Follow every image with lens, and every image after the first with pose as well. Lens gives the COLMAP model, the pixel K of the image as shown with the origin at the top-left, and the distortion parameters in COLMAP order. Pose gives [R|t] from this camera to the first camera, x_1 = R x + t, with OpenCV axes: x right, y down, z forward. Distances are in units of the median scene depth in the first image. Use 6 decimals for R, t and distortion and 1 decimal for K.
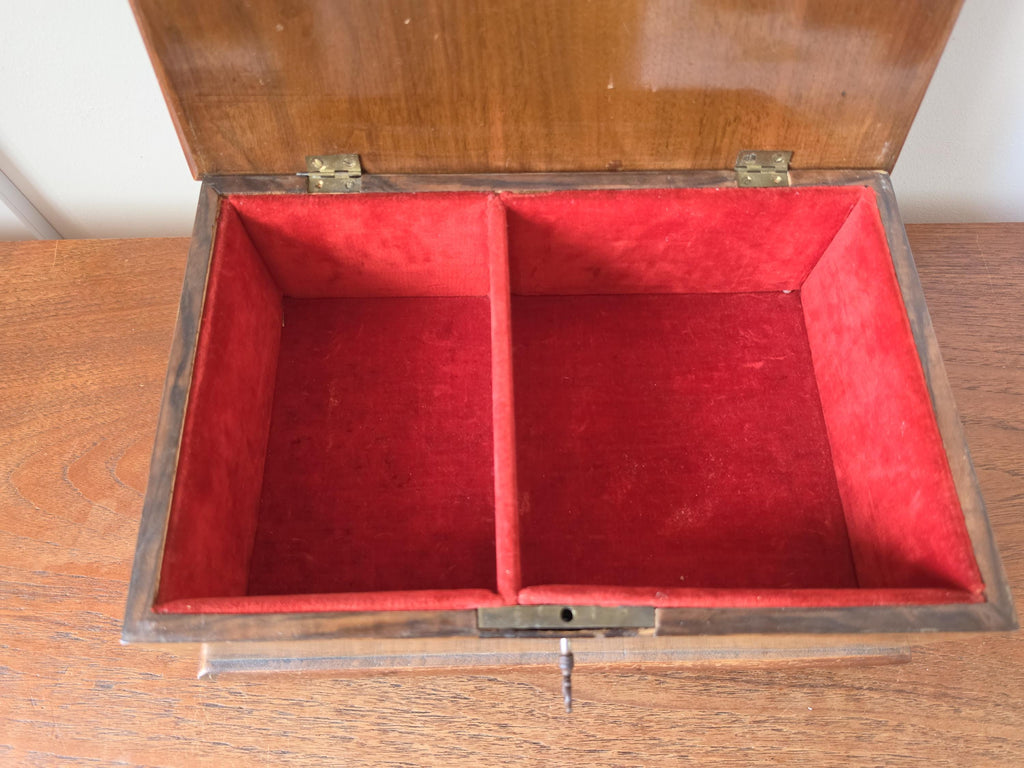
lens RADIAL K [[709.0, 0, 512.0], [0, 709.0, 384.0], [0, 0, 1]] dist [0.055275, -0.092641]
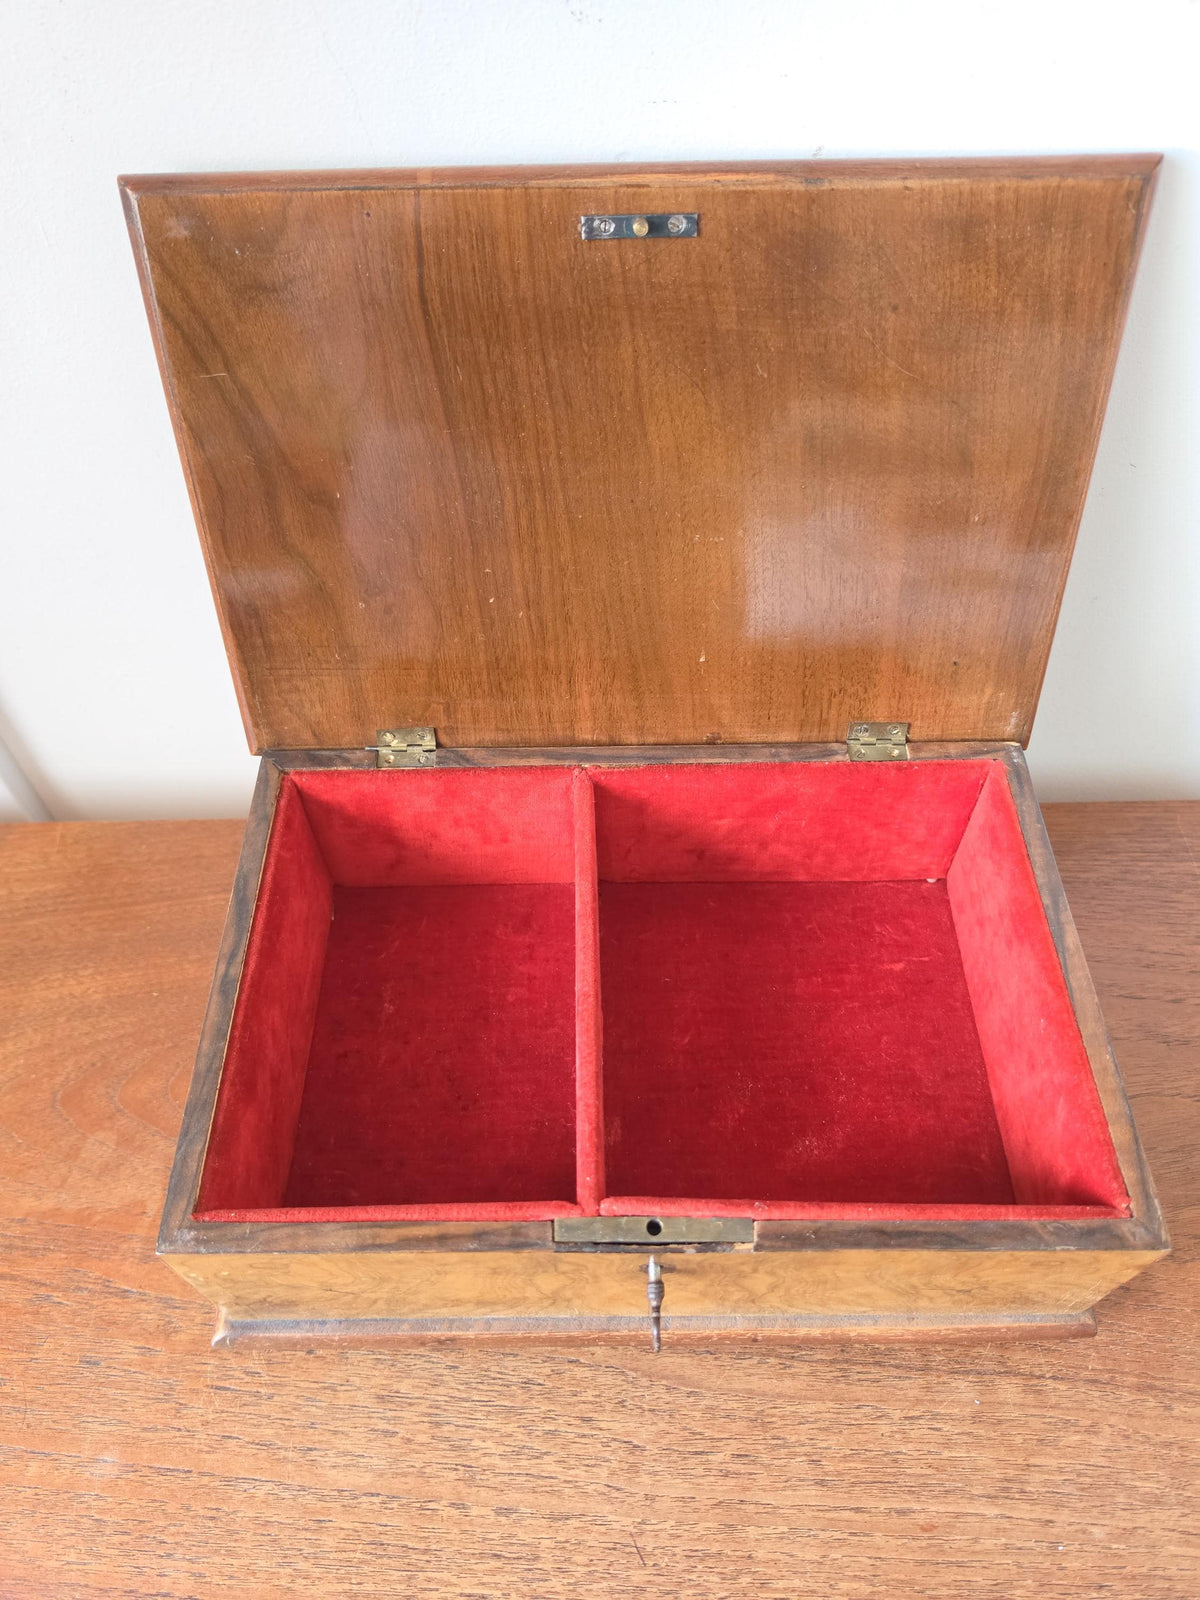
lens RADIAL K [[1172.1, 0, 598.1], [0, 1172.1, 776.8], [0, 0, 1]] dist [-0.008616, -0.003850]
pose [[0.999571, -0.001810, -0.029220, 0.040300], [-0.005446, 0.969170, -0.246334, 0.108961], [0.028765, 0.246388, 0.968744, -0.434103]]
